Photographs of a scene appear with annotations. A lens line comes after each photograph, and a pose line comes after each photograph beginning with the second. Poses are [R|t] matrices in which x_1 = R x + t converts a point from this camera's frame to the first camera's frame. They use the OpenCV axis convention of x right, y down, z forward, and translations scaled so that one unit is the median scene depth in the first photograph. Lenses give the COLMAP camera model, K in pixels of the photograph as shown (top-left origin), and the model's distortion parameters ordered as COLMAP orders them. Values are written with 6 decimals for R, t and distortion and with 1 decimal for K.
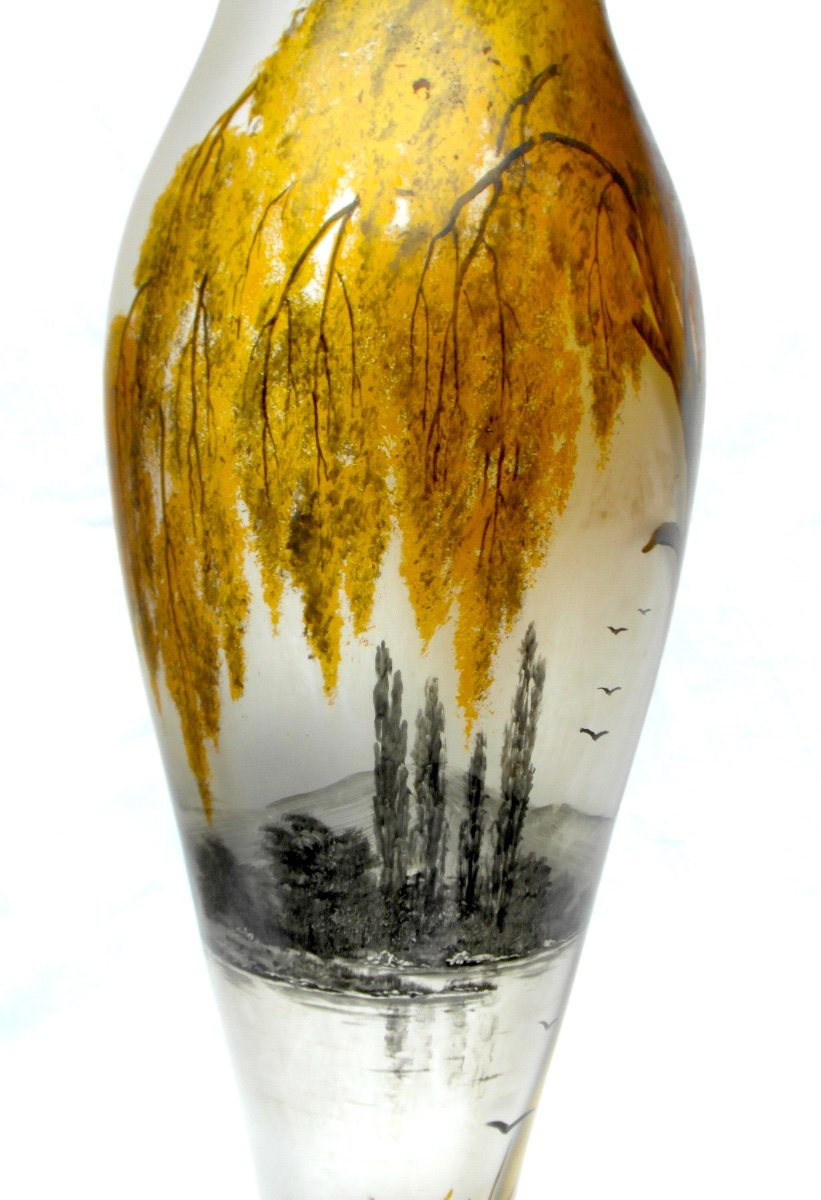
lens RADIAL K [[2181.0, 0, 410.5], [0, 2181.0, 600.0], [0, 0, 1]] dist [-0.251147, 0.190163]
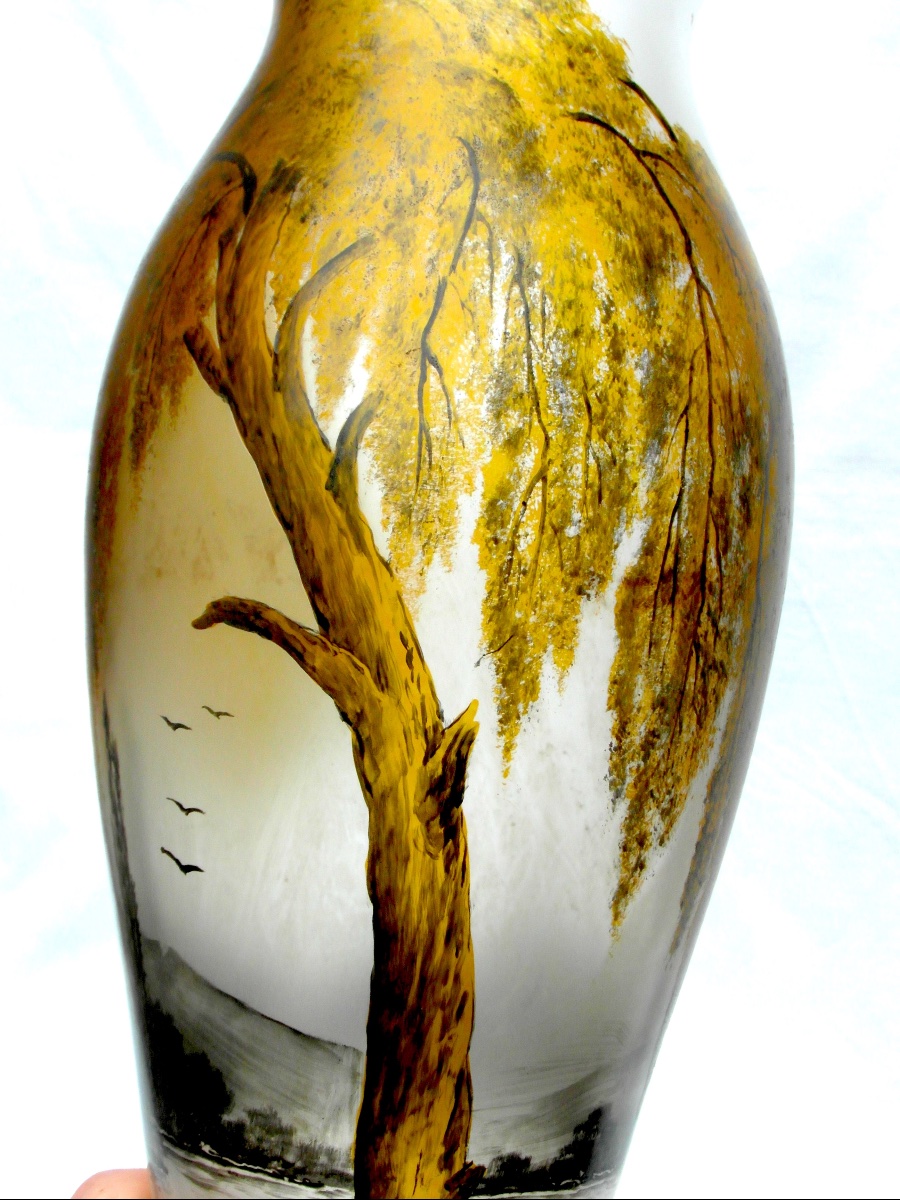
lens RADIAL K [[1845.3, 0, 430.0], [0, 1845.3, 596.1], [0, 0, 1]] dist [-0.237569, 0.083908]
pose [[0.057323, -0.068180, -0.996025, 0.796638], [-0.278731, 0.956901, -0.081544, -0.002404], [0.958657, 0.282297, 0.035848, 1.088875]]
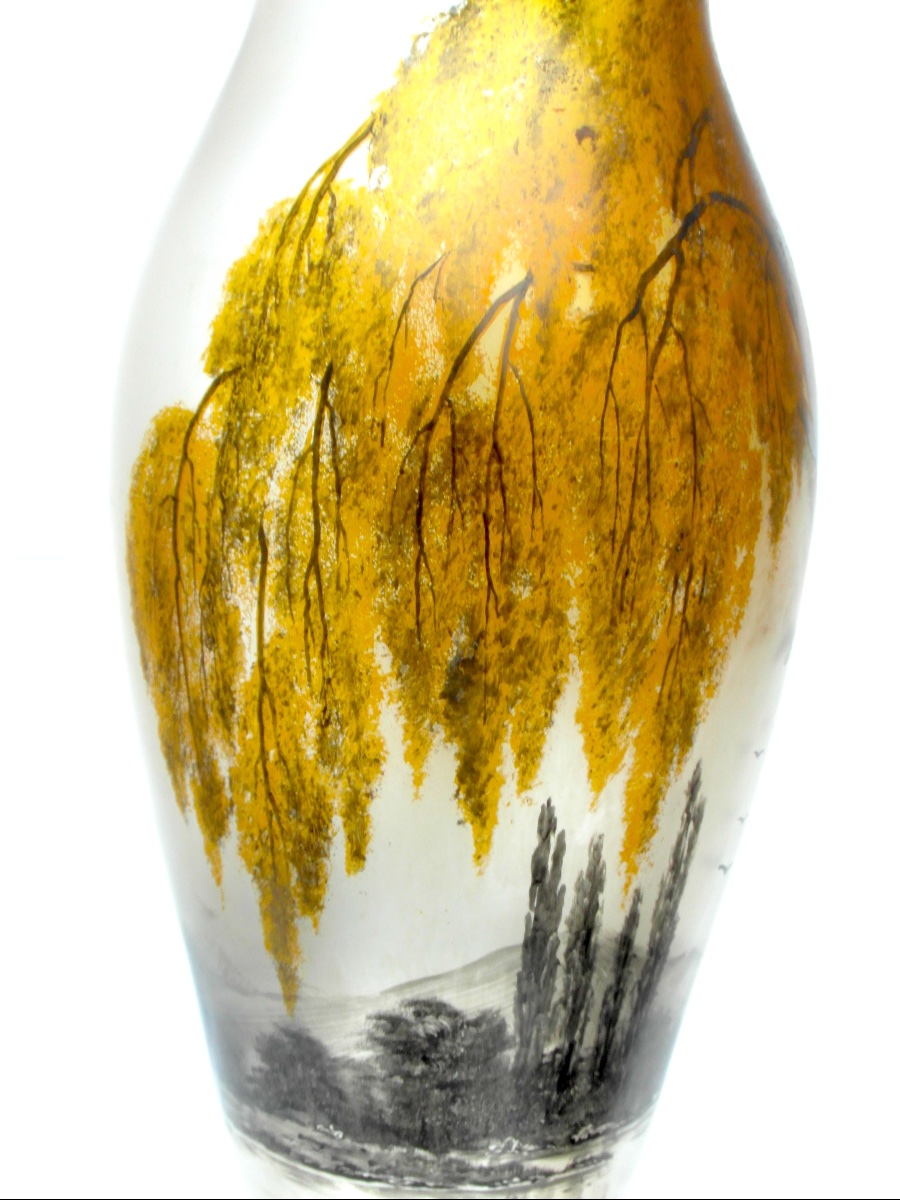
lens RADIAL K [[2150.4, 0, 450.0], [0, 2150.4, 600.0], [0, 0, 1]] dist [-0.233814, 0.197273]
pose [[0.952053, -0.053777, 0.301169, -0.292187], [0.041378, 0.998019, 0.047401, -0.097879], [-0.303121, -0.032667, 0.952392, 0.221194]]
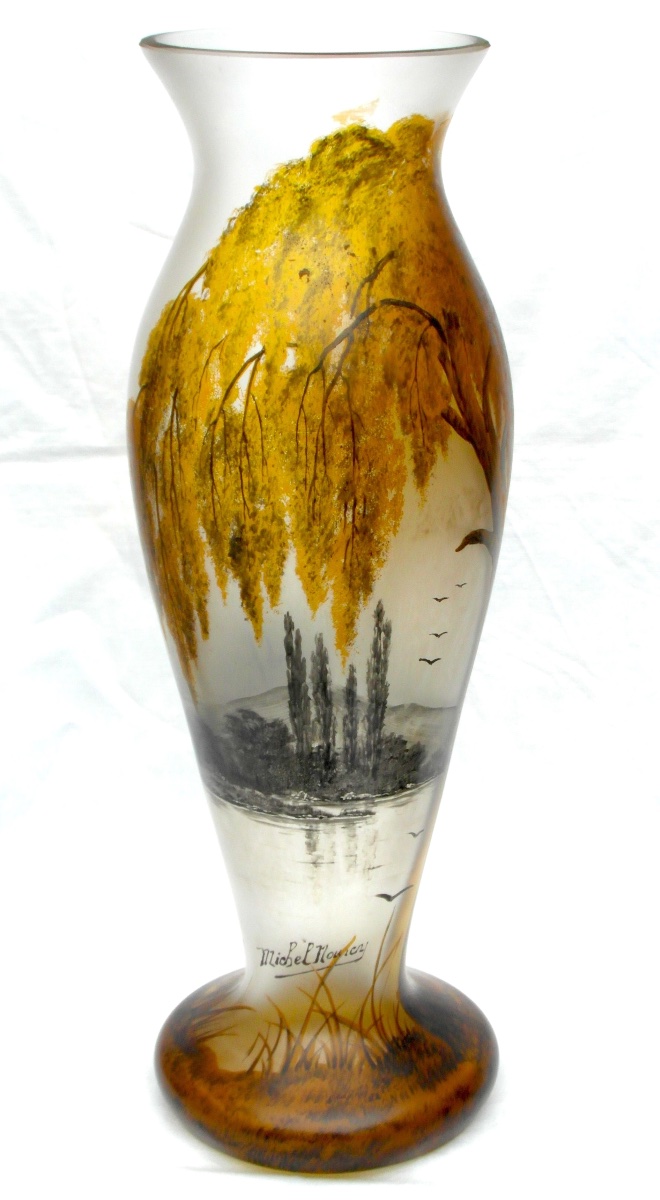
lens RADIAL K [[2154.6, 0, 330.0], [0, 2154.6, 600.0], [0, 0, 1]] dist [-0.220726, 0.167686]
pose [[0.991645, 0.011746, -0.128458, 0.225178], [0.006512, 0.990018, 0.140791, -0.216177], [0.128830, -0.140451, 0.981670, -0.582779]]
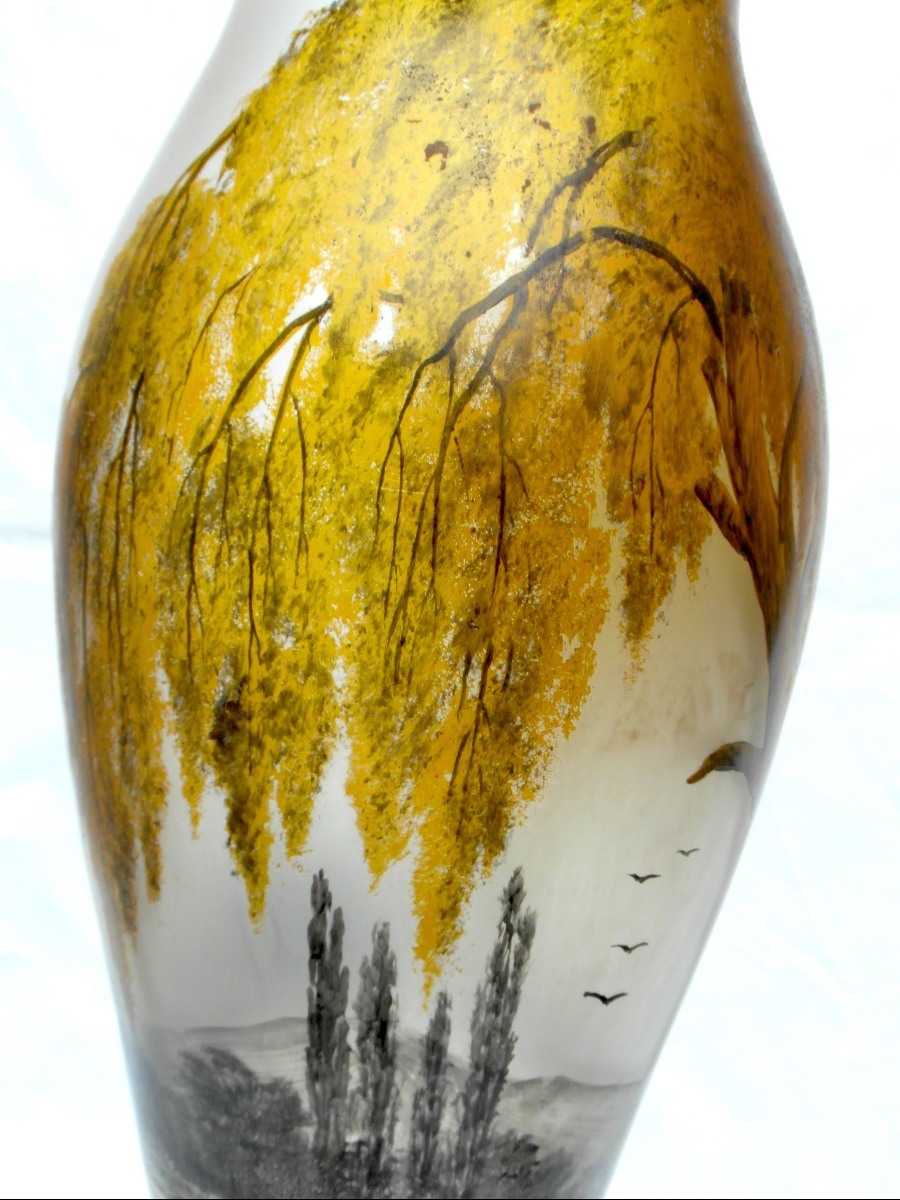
lens RADIAL K [[2150.4, 0, 450.0], [0, 2150.4, 600.0], [0, 0, 1]] dist [-0.233814, 0.197273]
pose [[0.982910, 0.115740, -0.143151, 0.128801], [-0.107241, 0.992056, 0.065753, -0.129897], [0.149624, -0.049278, 0.987514, 0.258371]]
